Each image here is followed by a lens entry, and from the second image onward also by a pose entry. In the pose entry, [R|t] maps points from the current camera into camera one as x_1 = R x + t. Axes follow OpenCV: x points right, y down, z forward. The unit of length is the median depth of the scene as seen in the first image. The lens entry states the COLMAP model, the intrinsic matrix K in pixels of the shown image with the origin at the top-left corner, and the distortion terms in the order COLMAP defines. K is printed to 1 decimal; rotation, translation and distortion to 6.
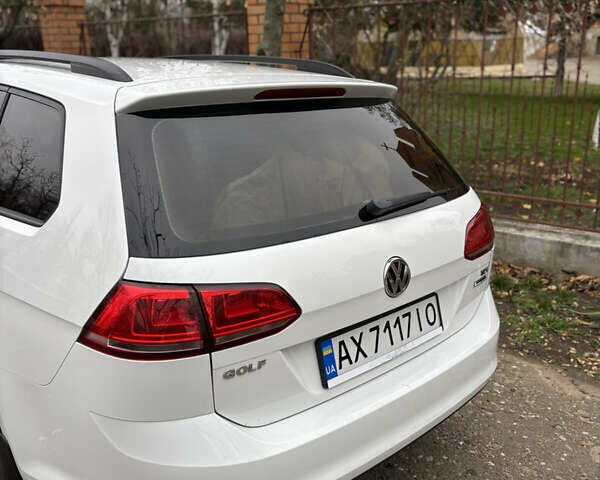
lens RADIAL K [[631.3, 0, 300.0], [0, 631.3, 240.0], [0, 0, 1]] dist [0.052791, -0.020894]
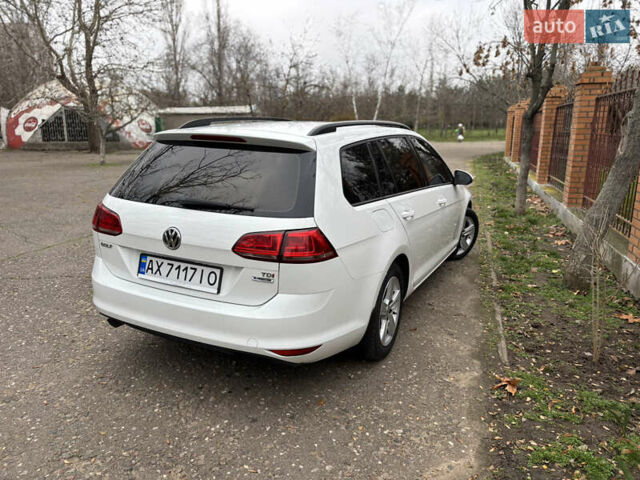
lens RADIAL K [[475.5, 0, 320.0], [0, 475.5, 240.0], [0, 0, 1]] dist [0.054657, -0.000491]
pose [[0.331856, 0.229846, -0.914900, 1.406843], [-0.273952, 0.951546, 0.139683, -0.222388], [0.902675, 0.204283, 0.378743, 0.791493]]
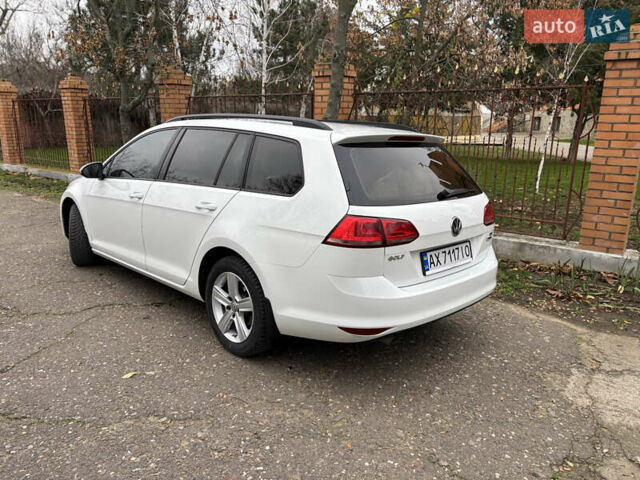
lens RADIAL K [[502.8, 0, 307.2], [0, 502.8, 238.6], [0, 0, 1]] dist [0.061017, -0.049002]
pose [[0.999433, 0.028907, 0.017287, -0.333739], [-0.027836, 0.997854, -0.059267, 0.192000], [-0.018963, 0.058752, 0.998092, -0.595748]]
